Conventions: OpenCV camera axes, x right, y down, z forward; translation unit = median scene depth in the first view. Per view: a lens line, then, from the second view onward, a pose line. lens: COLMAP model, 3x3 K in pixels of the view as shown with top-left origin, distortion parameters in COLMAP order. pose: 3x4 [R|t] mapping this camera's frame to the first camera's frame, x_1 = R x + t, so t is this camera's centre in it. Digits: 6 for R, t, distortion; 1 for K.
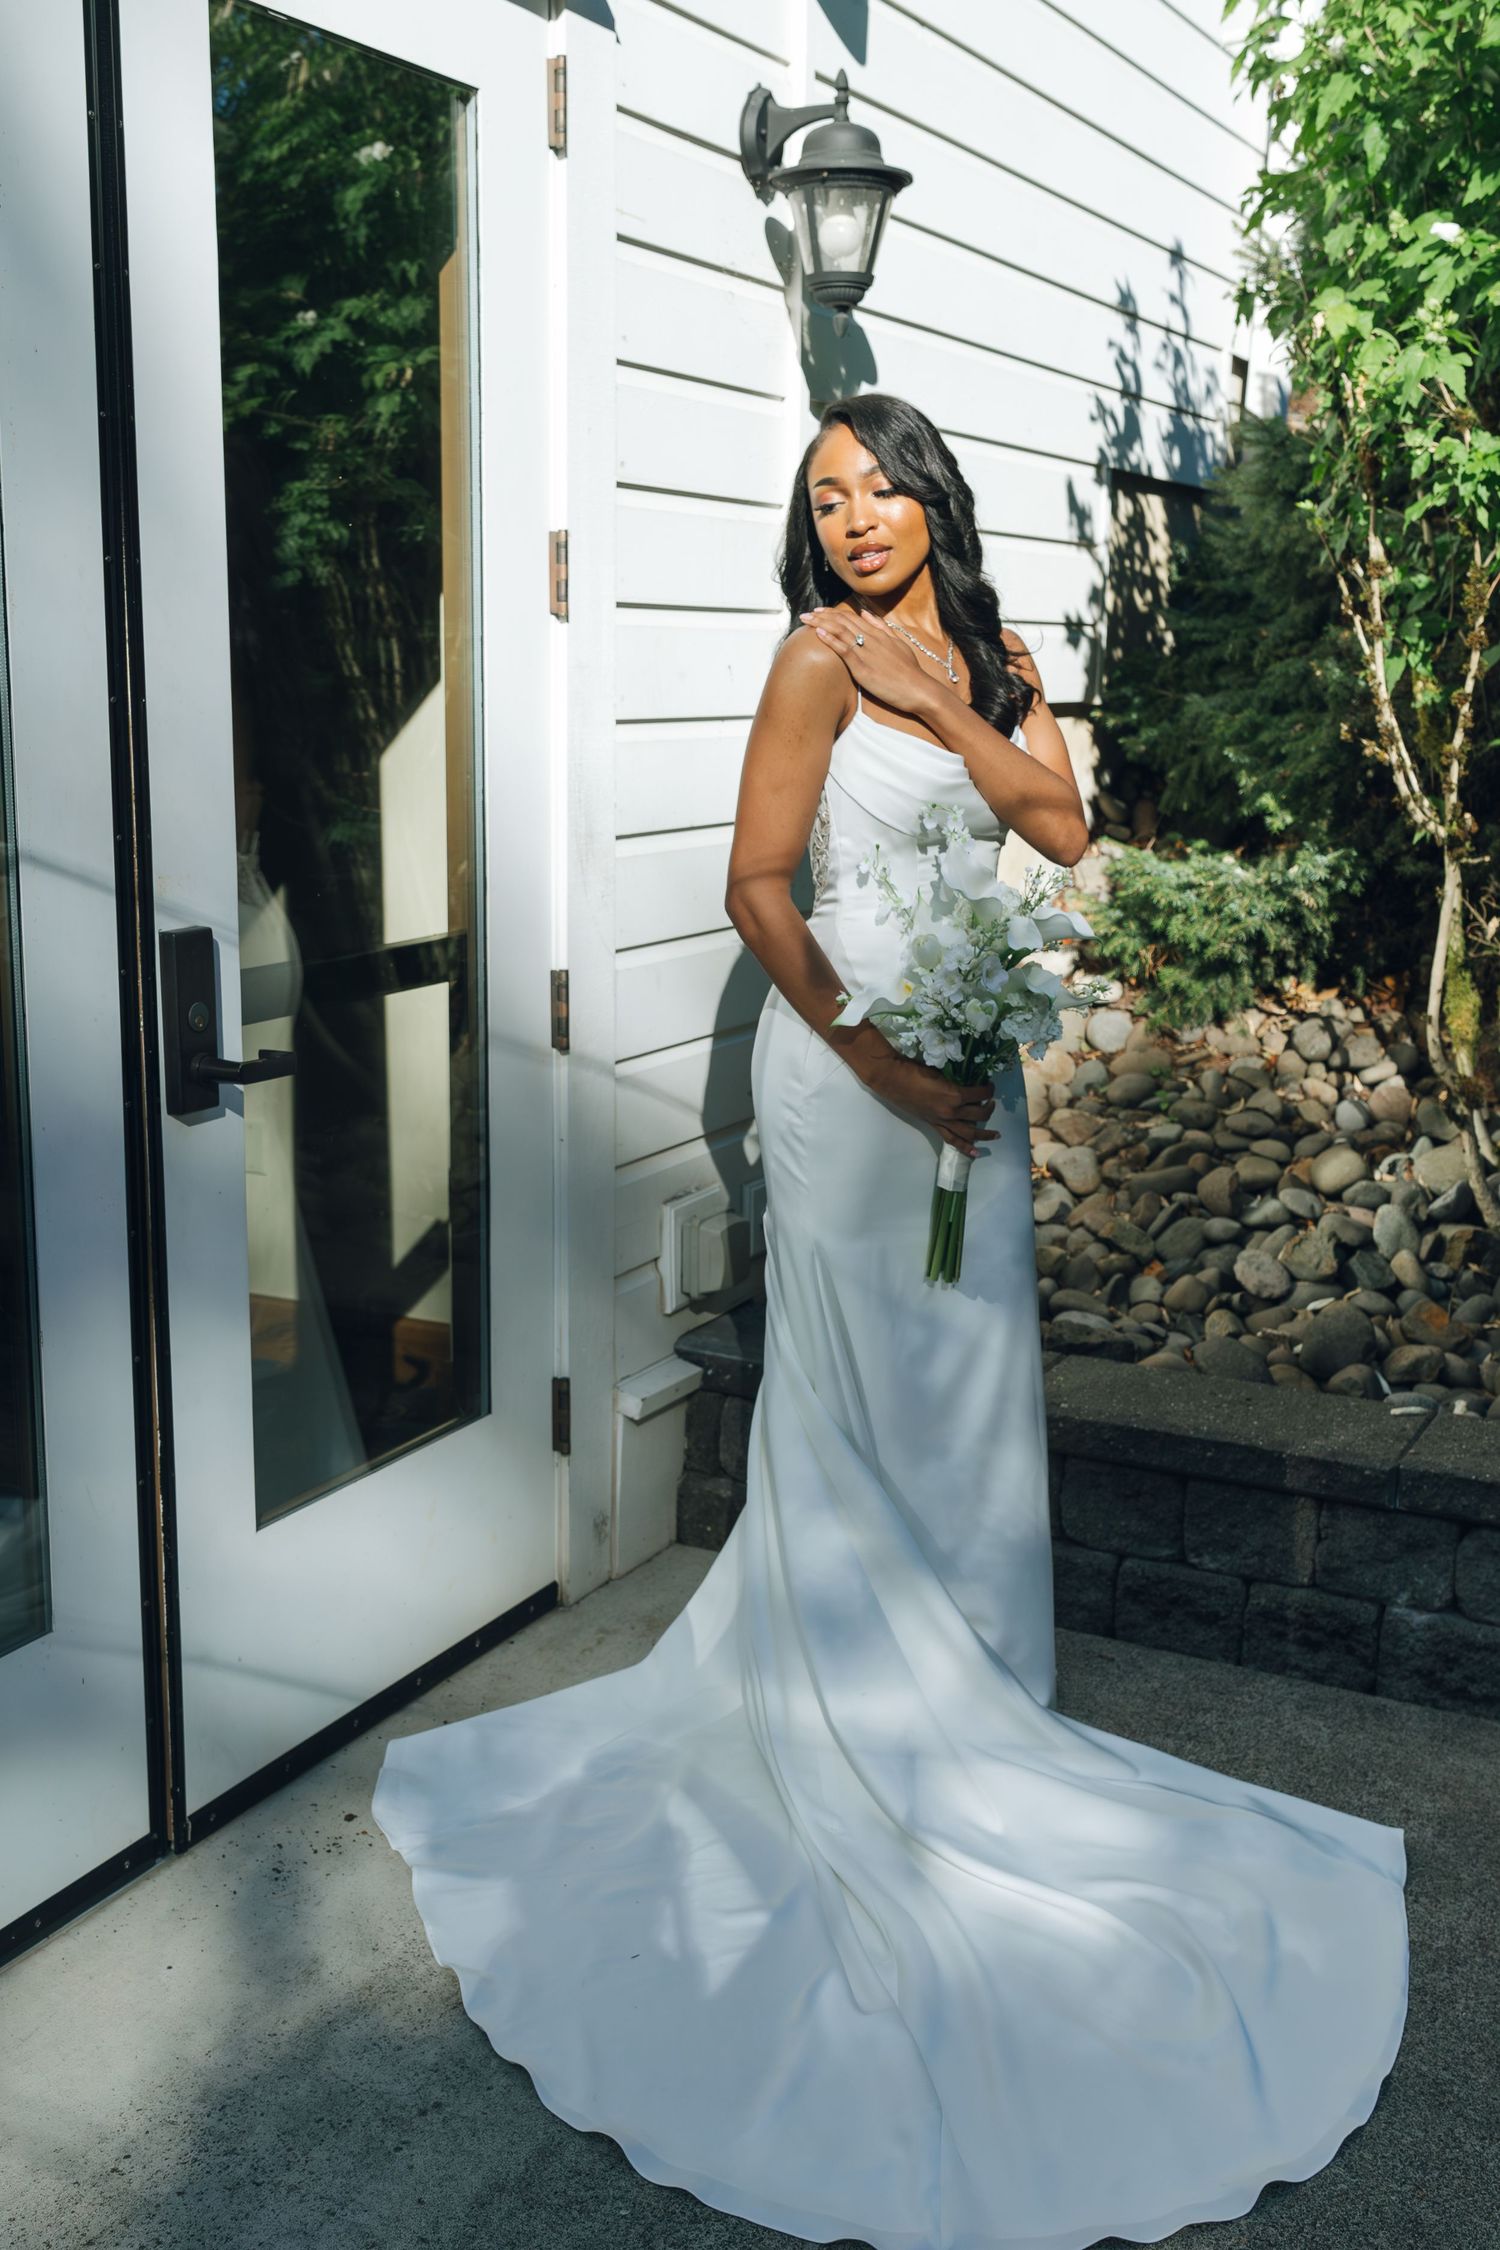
lens RADIAL K [[2254.8, 0, 751.6], [0, 2254.8, 1140.7], [0, 0, 1]] dist [-0.014035, 0.008963]
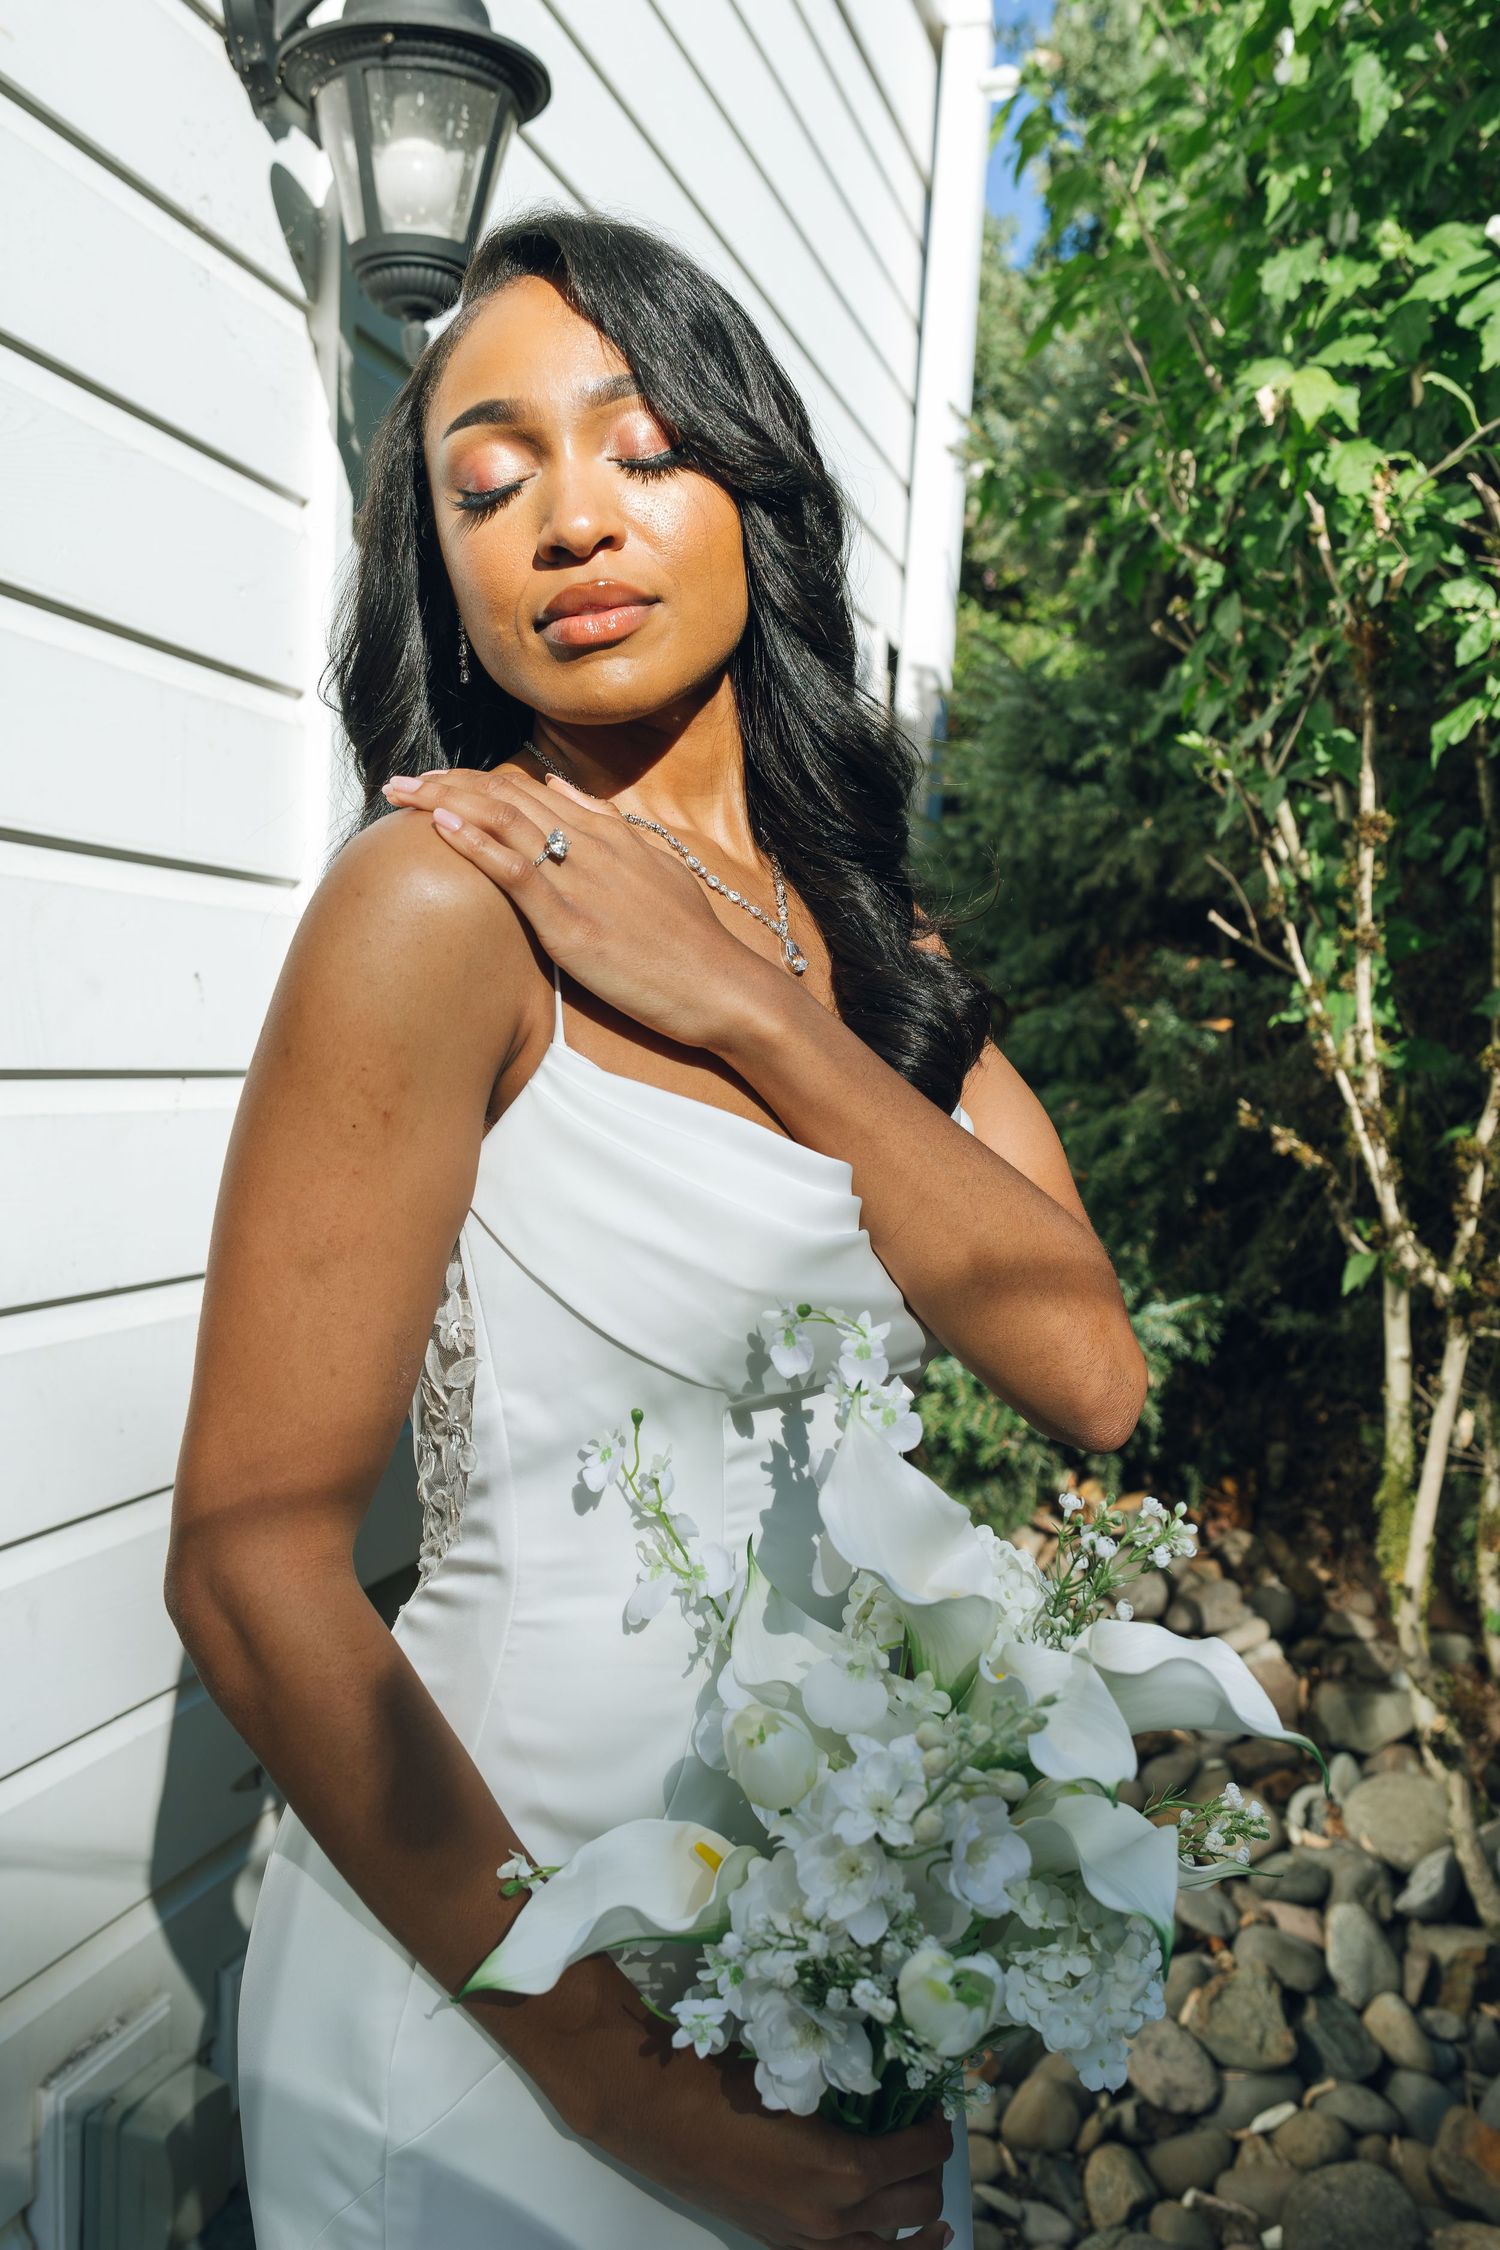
lens RADIAL K [[2173.3, 0, 811.3], [0, 2173.3, 1080.4], [0, 0, 1]] dist [-0.041010, 0.007517]
pose [[0.967080, 0.024981, 0.253244, -0.000939], [0.023285, 0.982308, -0.185821, -0.100552], [-0.253405, 0.185601, 0.949388, 0.561146]]
